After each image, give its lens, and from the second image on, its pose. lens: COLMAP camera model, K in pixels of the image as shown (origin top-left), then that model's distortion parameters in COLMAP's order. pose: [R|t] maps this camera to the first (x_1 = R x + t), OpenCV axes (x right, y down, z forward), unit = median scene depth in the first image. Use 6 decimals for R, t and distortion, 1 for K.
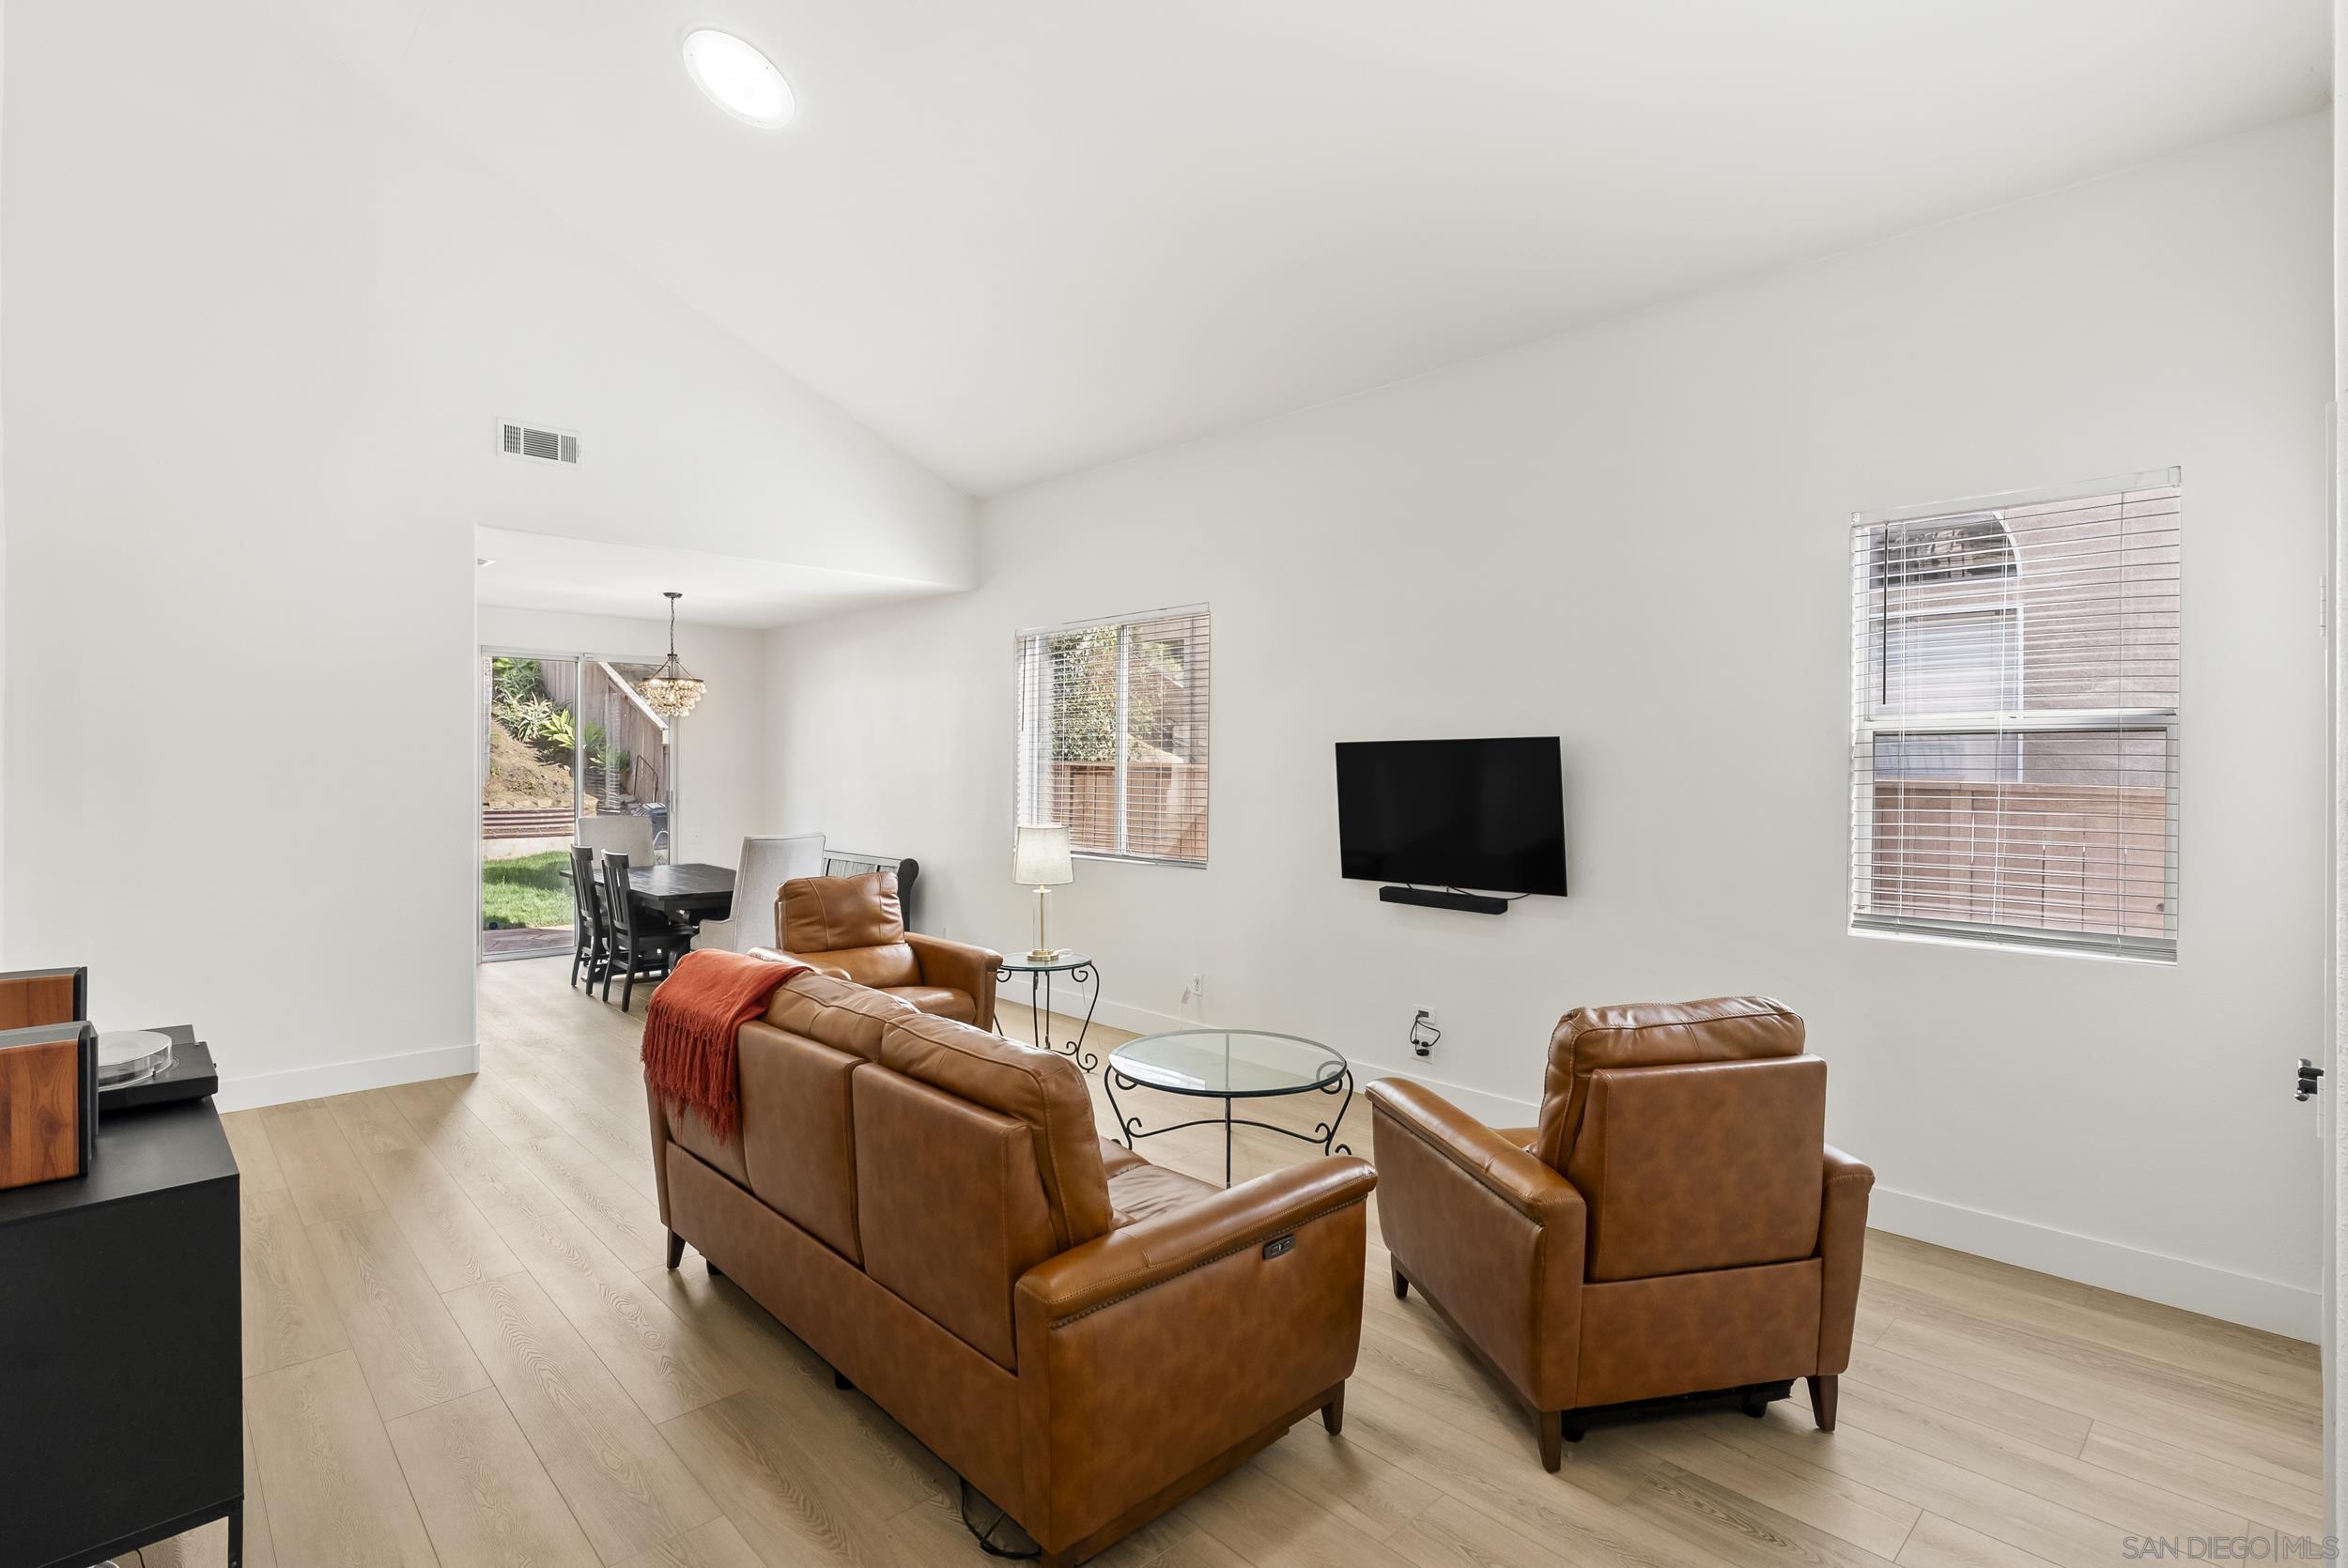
lens RADIAL K [[1114.6, 0, 1174.0], [0, 1114.6, 784.0], [0, 0, 1]] dist [-0.006511, 0.000131]
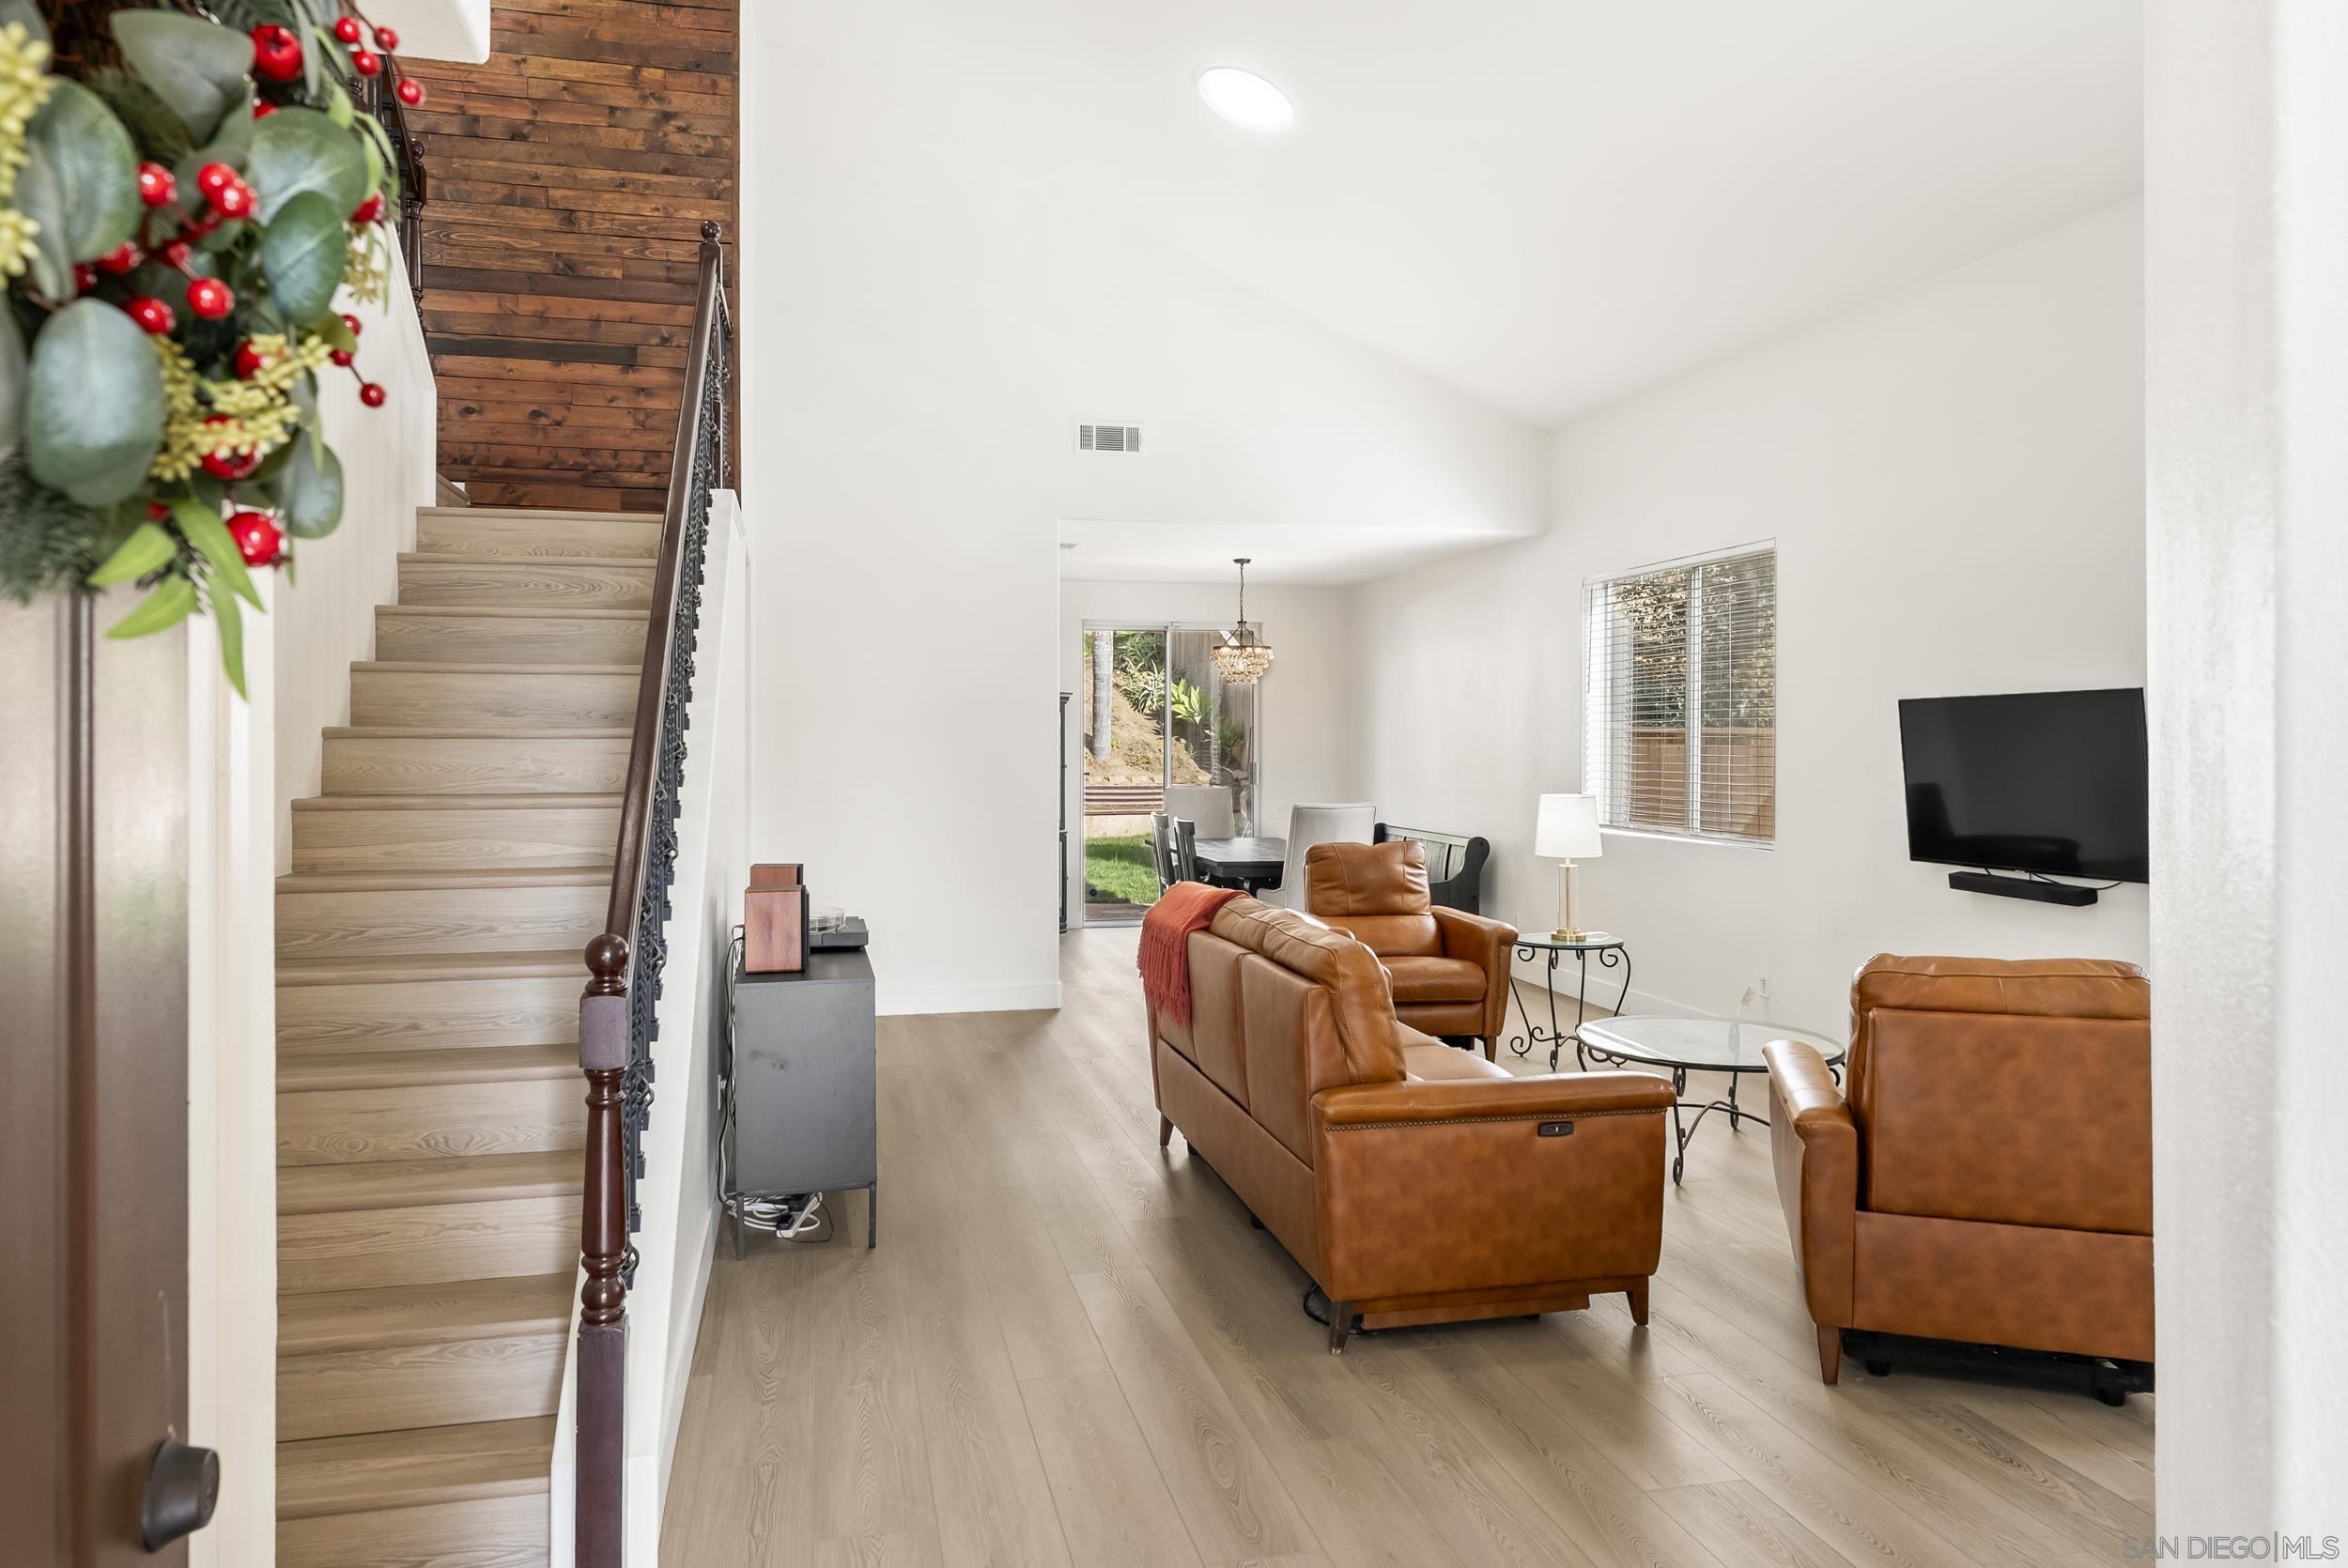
lens RADIAL K [[1473.0, 0, 1174.0], [0, 1473.0, 784.0], [0, 0, 1]] dist [-0.000804, 0.000338]
pose [[0.866016, 0.010520, -0.499906, 0.224614], [-0.003751, 0.999887, 0.014543, 0.012604], [0.500002, -0.010719, 0.865958, -0.237321]]
